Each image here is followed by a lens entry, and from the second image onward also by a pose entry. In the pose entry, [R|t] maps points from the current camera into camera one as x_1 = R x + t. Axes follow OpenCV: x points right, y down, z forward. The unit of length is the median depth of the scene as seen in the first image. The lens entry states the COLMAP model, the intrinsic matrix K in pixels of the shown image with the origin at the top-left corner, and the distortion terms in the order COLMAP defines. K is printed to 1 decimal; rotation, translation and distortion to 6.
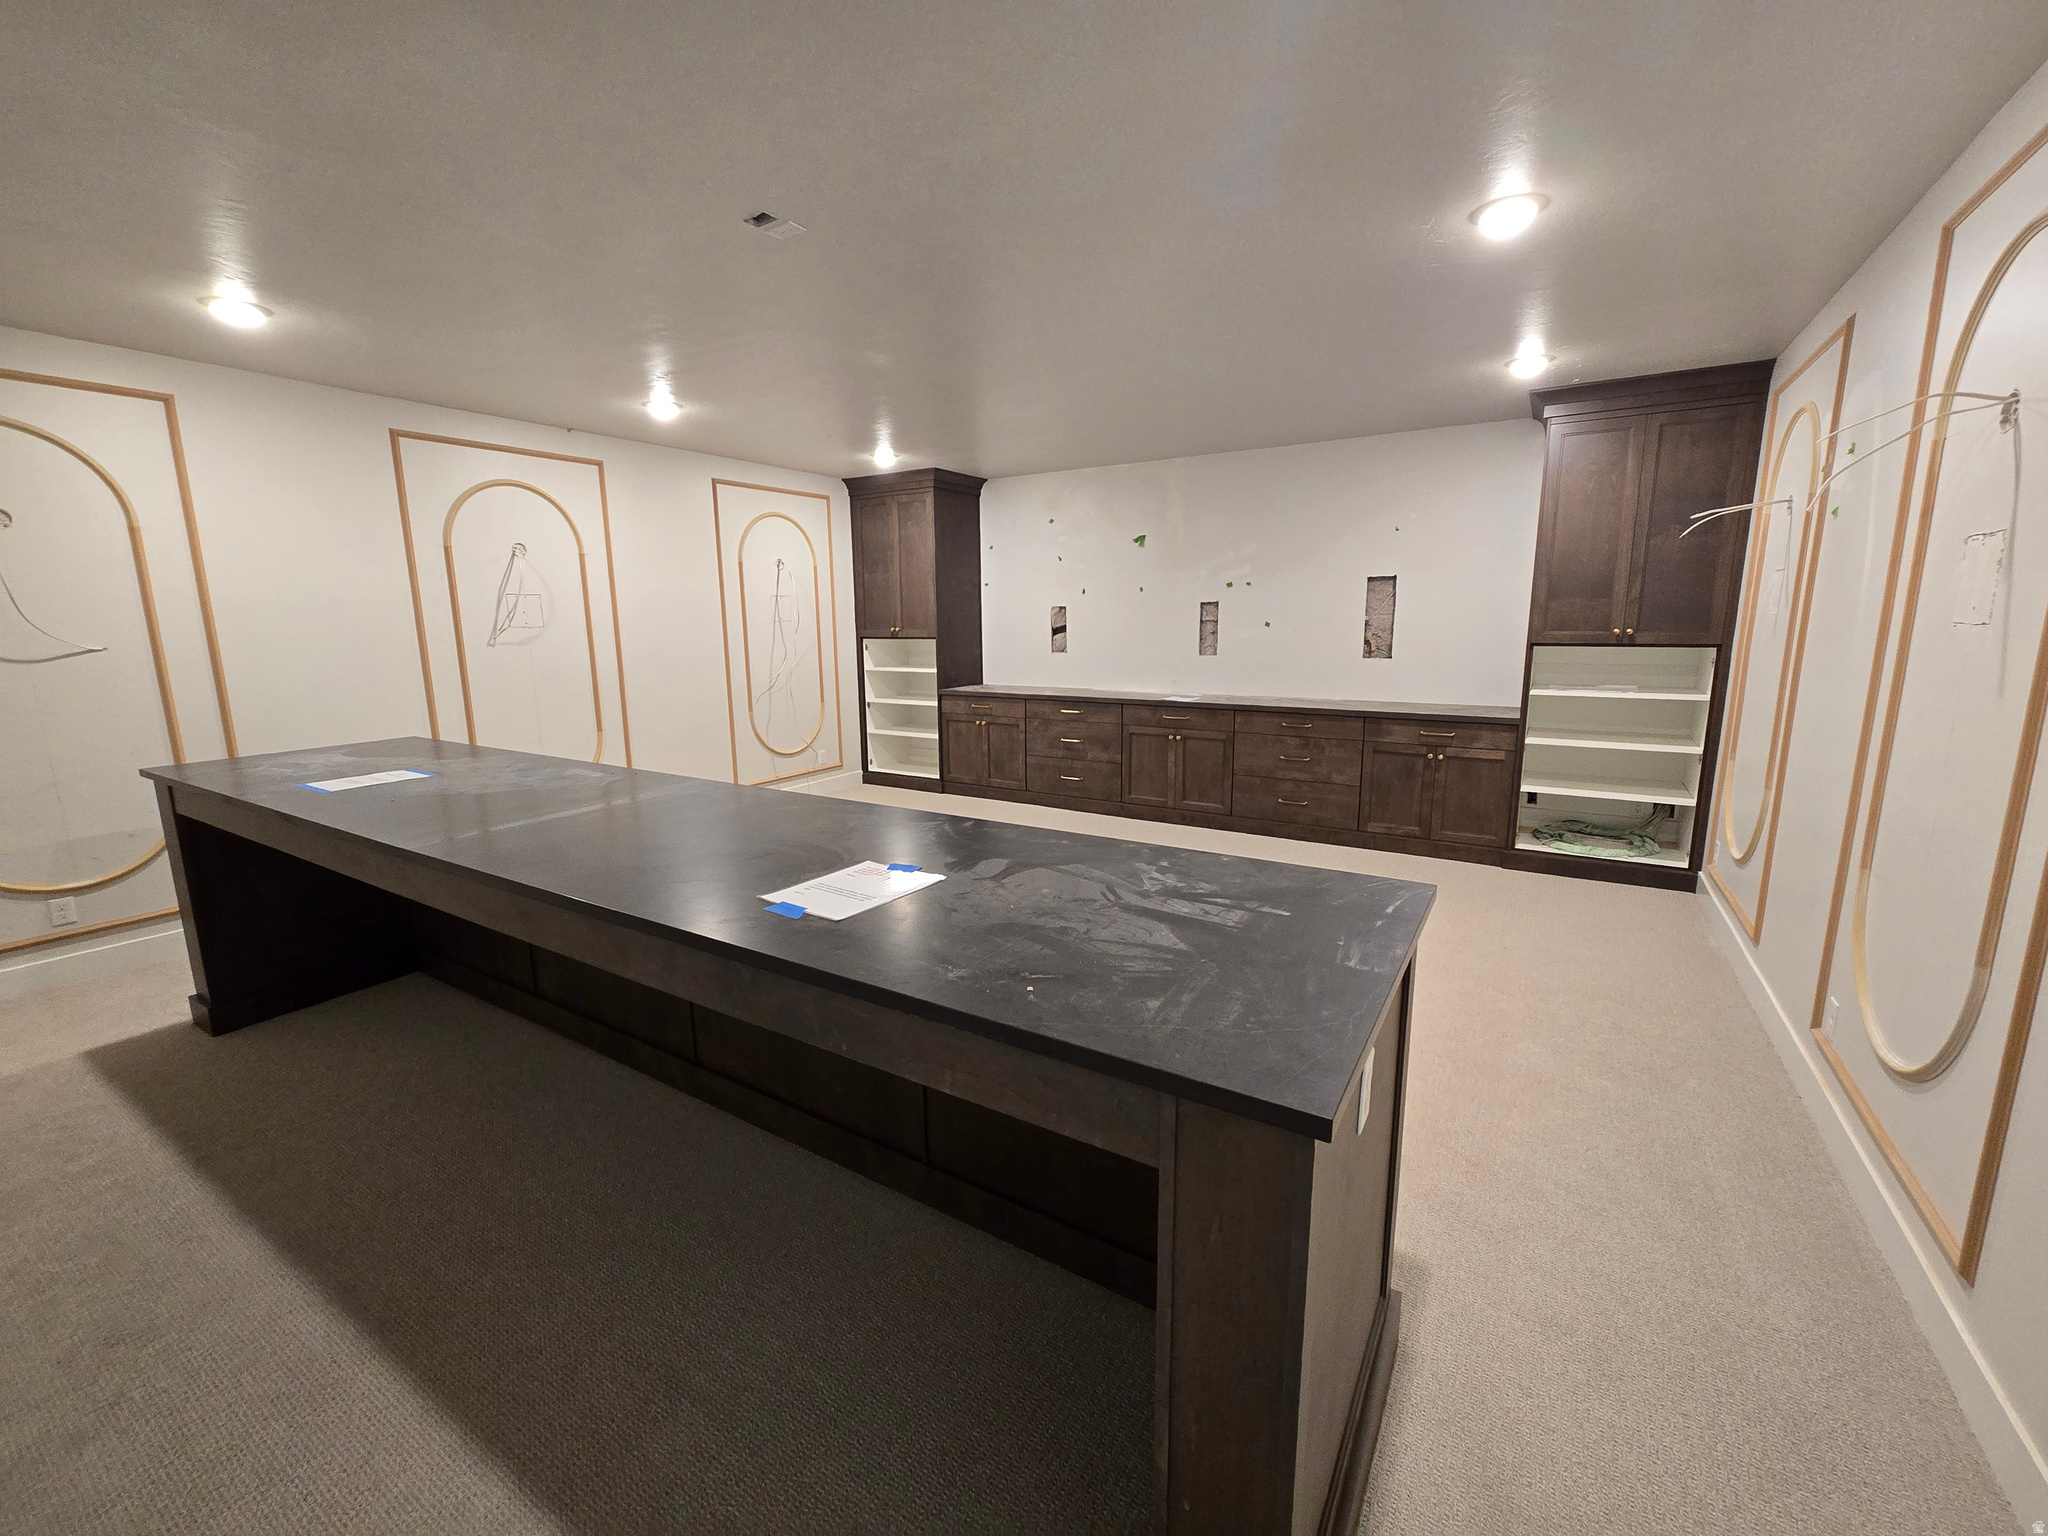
lens RADIAL K [[840.0, 0, 1022.1], [0, 840.0, 765.3], [0, 0, 1]] dist [0.001071, 0.000582]
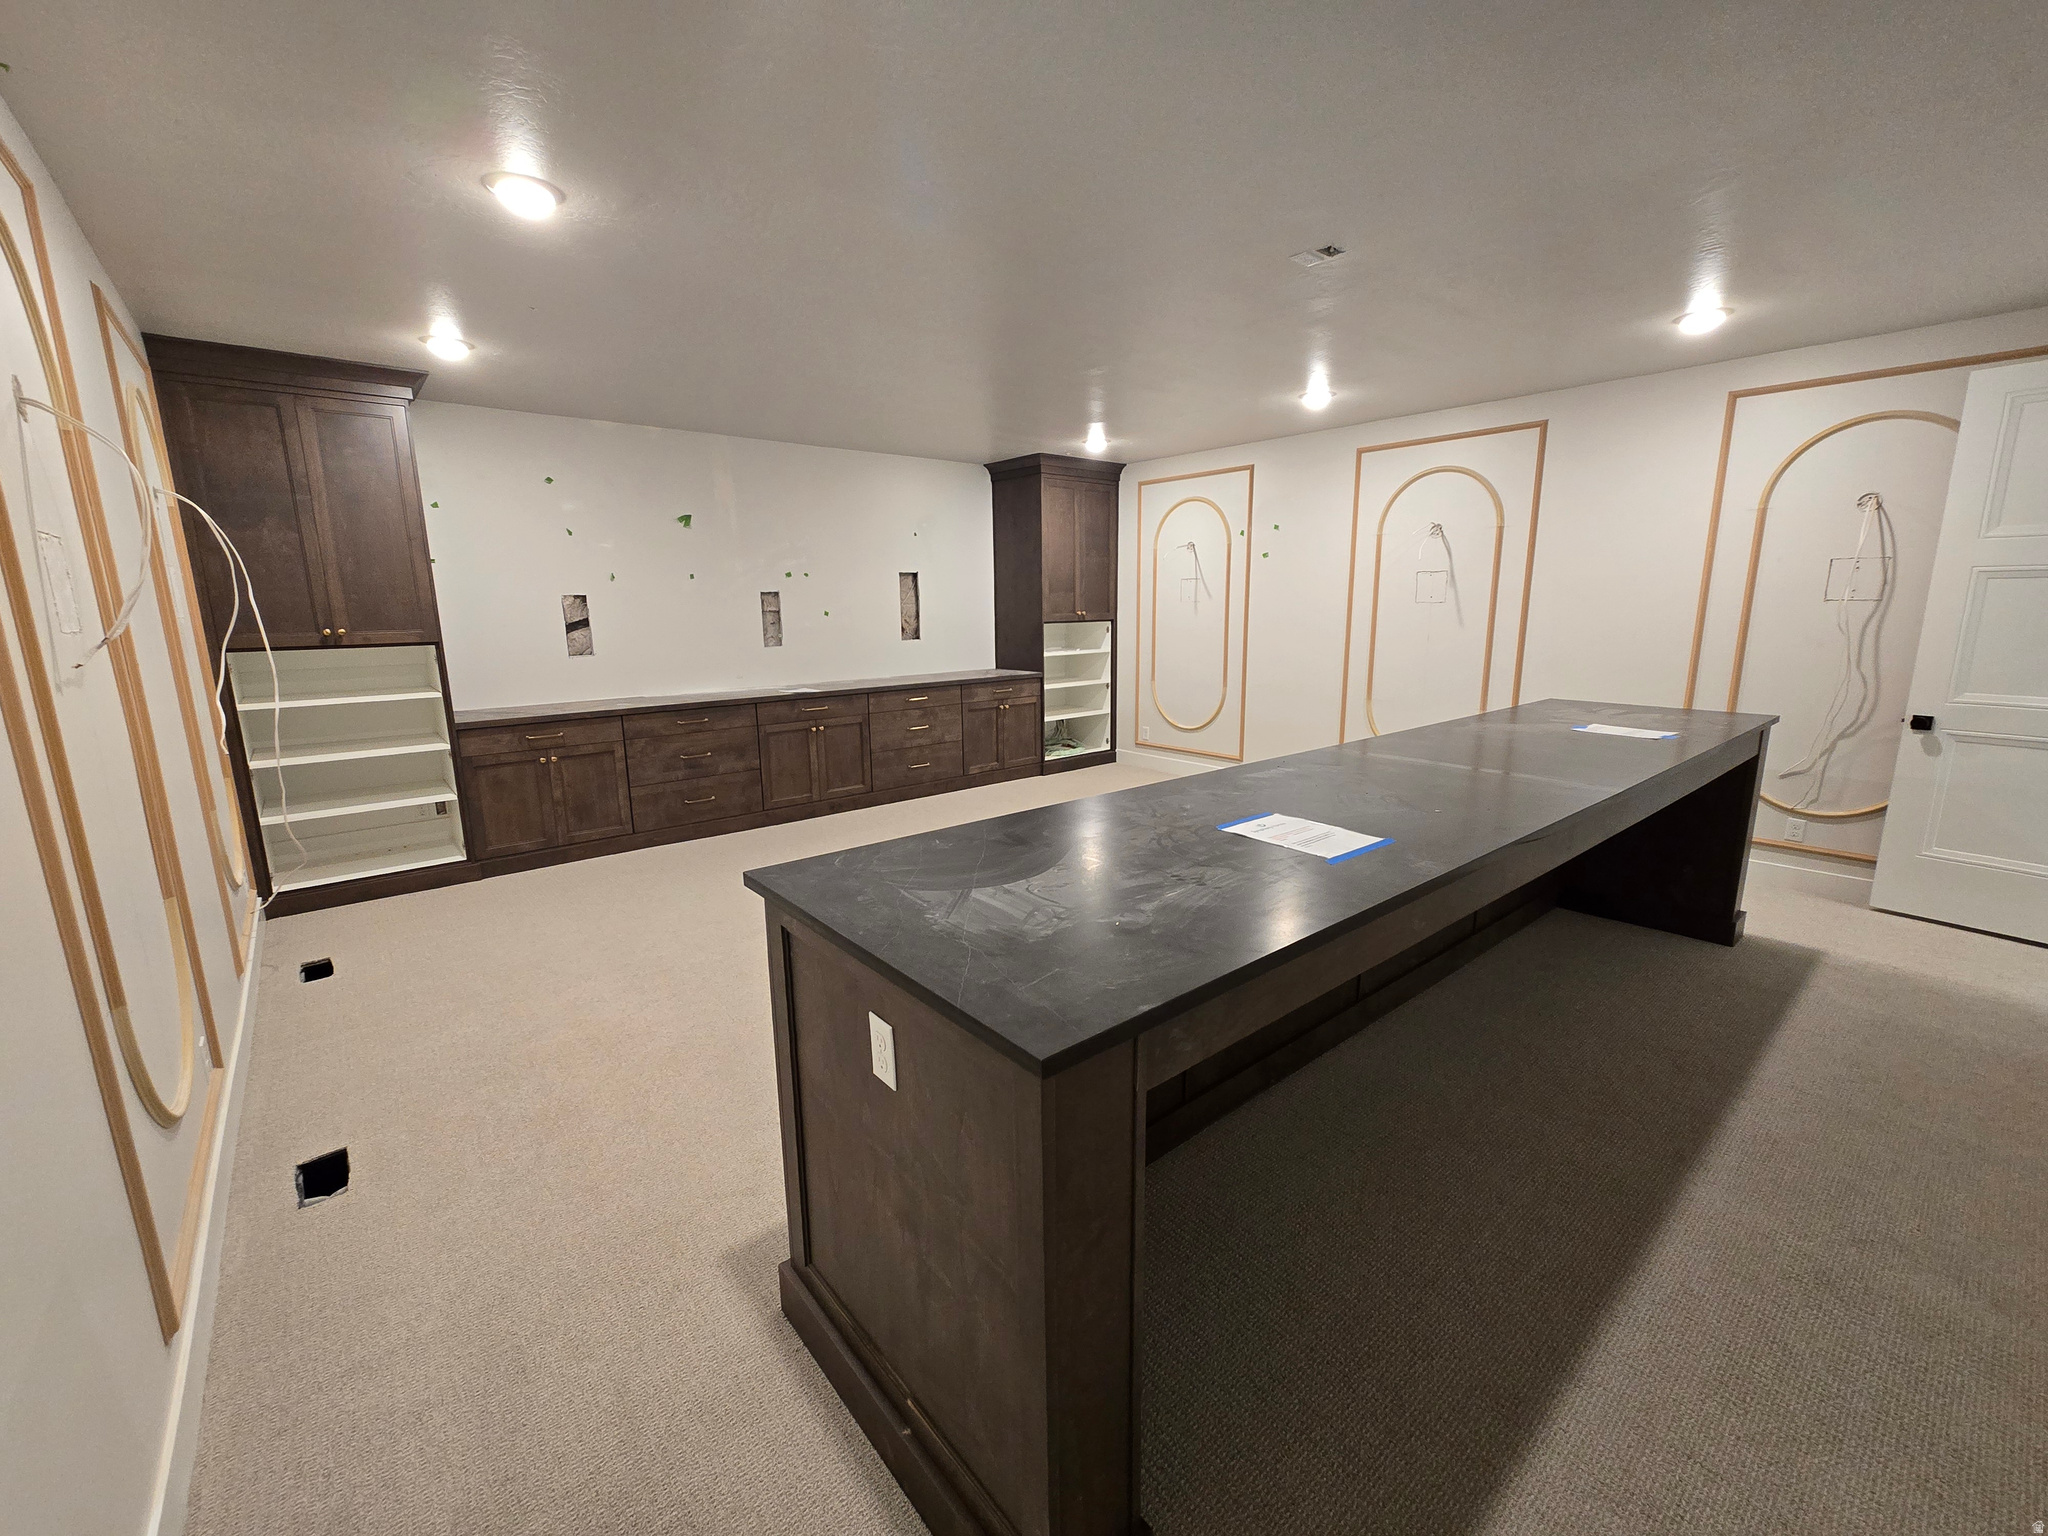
lens RADIAL K [[840.0, 0, 1027.0], [0, 840.0, 767.5], [0, 0, 1]] dist [0.001071, 0.000582]
pose [[0.301482, -0.180632, 0.936205, -0.647467], [0.178192, 0.975266, 0.130786, -0.070769], [-0.936673, 0.127394, 0.326212, 0.435941]]
